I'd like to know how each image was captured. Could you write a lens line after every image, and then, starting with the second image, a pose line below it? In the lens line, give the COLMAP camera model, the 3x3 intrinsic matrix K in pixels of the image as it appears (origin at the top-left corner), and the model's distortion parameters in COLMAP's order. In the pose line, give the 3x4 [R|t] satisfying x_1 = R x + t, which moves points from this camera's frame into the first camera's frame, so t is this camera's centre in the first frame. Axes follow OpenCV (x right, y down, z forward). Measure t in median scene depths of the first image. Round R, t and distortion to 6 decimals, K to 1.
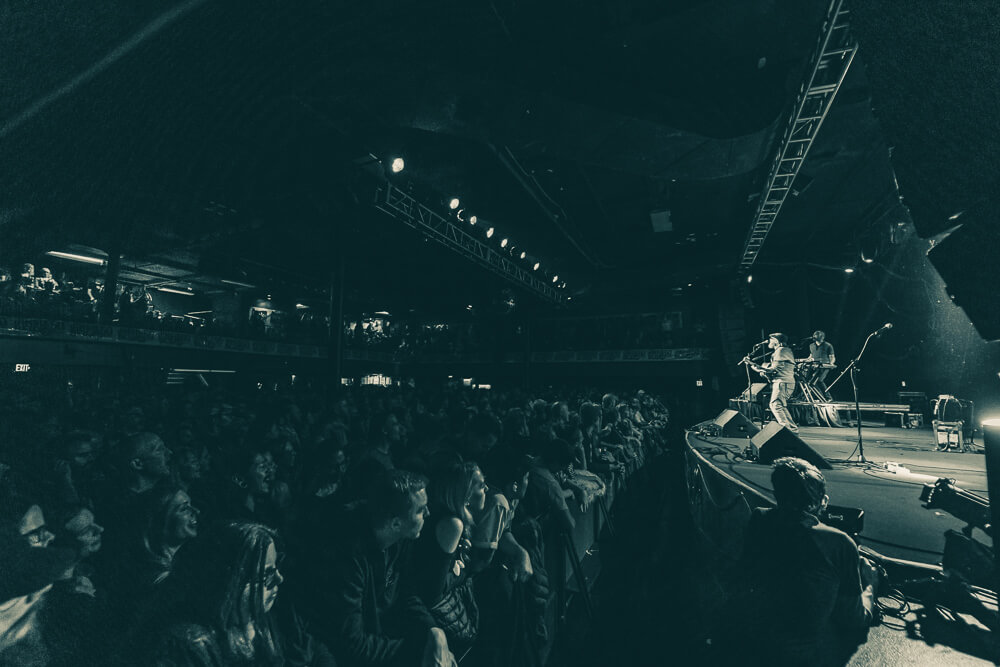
lens RADIAL K [[421.8, 0, 500.0], [0, 421.8, 342.2], [0, 0, 1]] dist [0.000813, 0.000041]
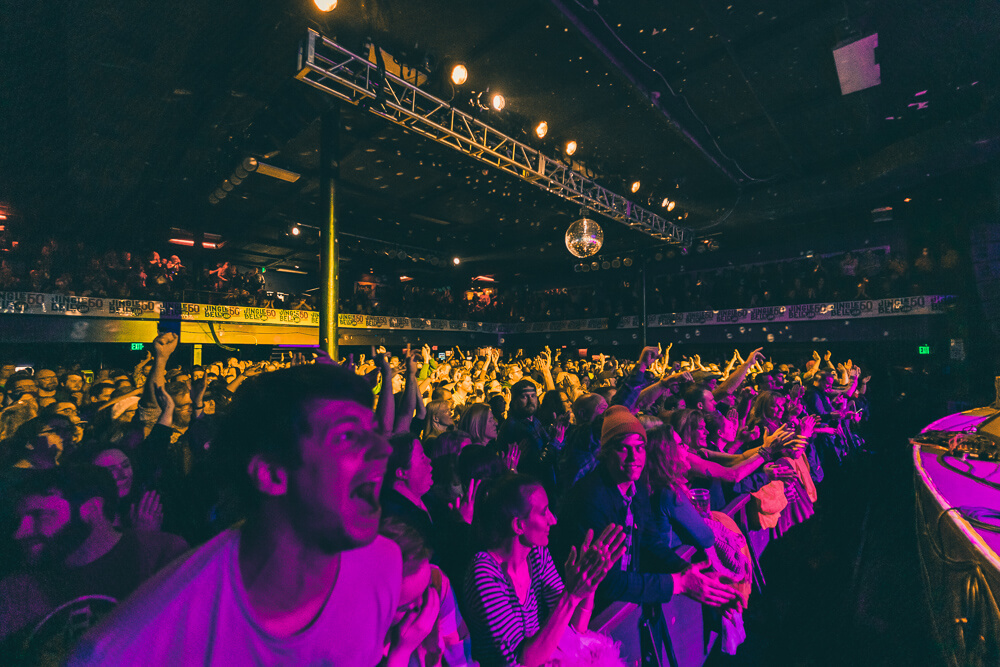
lens RADIAL K [[421.8, 0, 500.0], [0, 421.8, 342.2], [0, 0, 1]] dist [0.000813, 0.000041]
pose [[0.945986, -0.022463, -0.323429, 0.101065], [0.044880, 0.997065, 0.062020, 0.023788], [0.321087, -0.073185, 0.944218, 0.274668]]
